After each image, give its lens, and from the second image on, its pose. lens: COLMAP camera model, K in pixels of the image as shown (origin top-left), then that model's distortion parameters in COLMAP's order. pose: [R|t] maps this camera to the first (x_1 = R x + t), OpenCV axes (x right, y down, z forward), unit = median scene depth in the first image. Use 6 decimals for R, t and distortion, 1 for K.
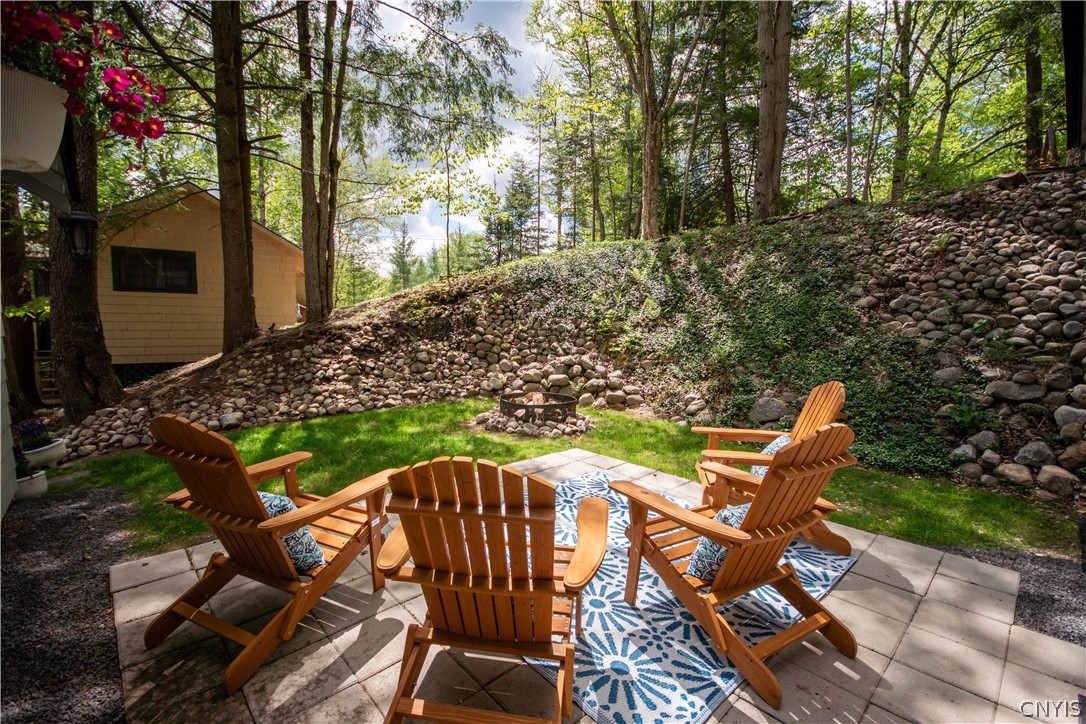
lens RADIAL K [[471.0, 0, 538.7], [0, 471.0, 363.1], [0, 0, 1]] dist [0.010217, -0.014423]
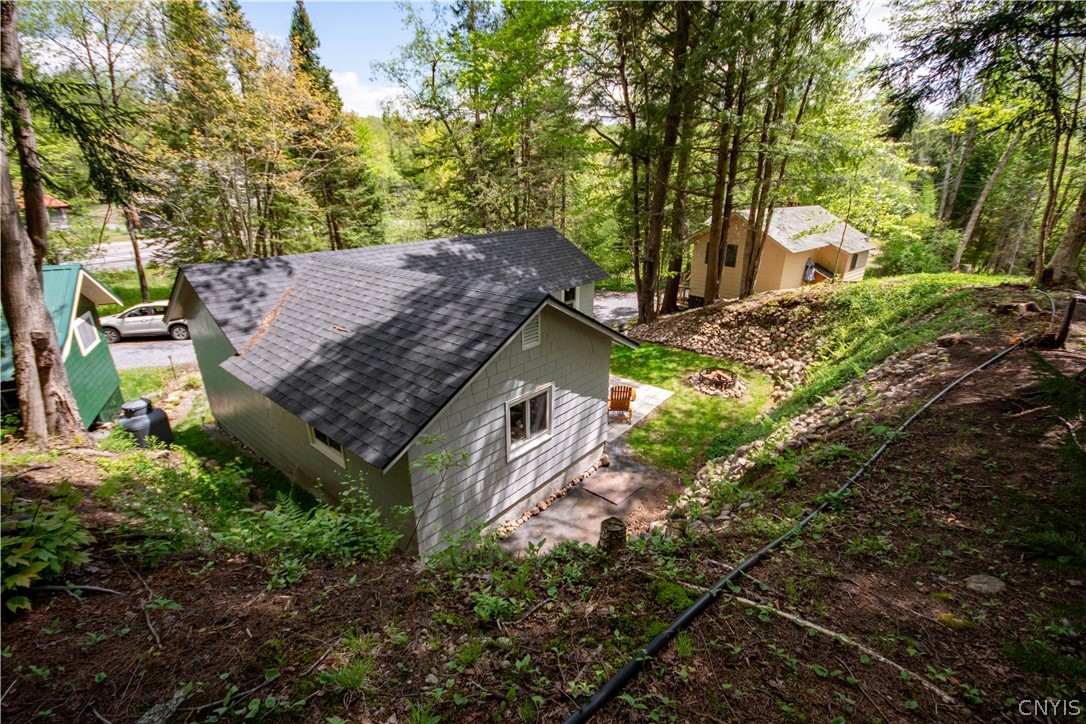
lens RADIAL K [[471.0, 0, 538.7], [0, 471.0, 363.1], [0, 0, 1]] dist [0.010217, -0.014423]
pose [[0.148624, 0.343783, -0.927213, 2.957805], [-0.083837, 0.938631, 0.334578, -0.989274], [0.985334, 0.028009, 0.168325, -0.238781]]
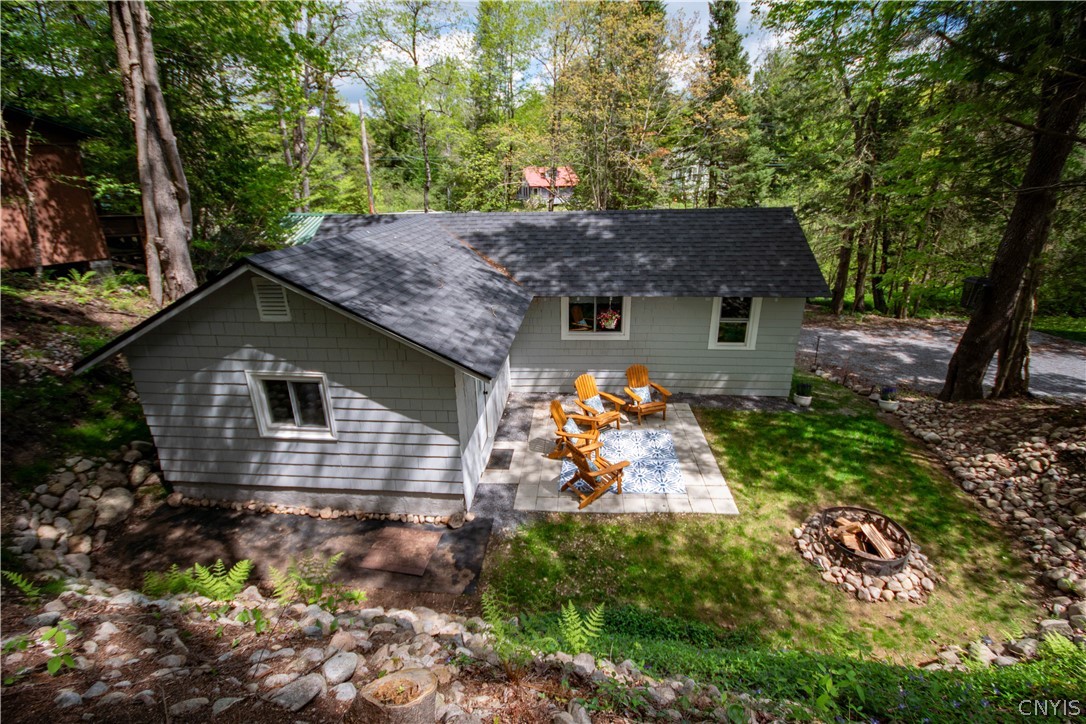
lens RADIAL K [[471.0, 0, 538.7], [0, 471.0, 363.1], [0, 0, 1]] dist [0.010217, -0.014423]
pose [[-0.718794, 0.261424, -0.644200, 1.641293], [-0.044821, 0.907255, 0.418185, -0.987307], [0.693777, 0.329462, -0.640412, 1.685466]]
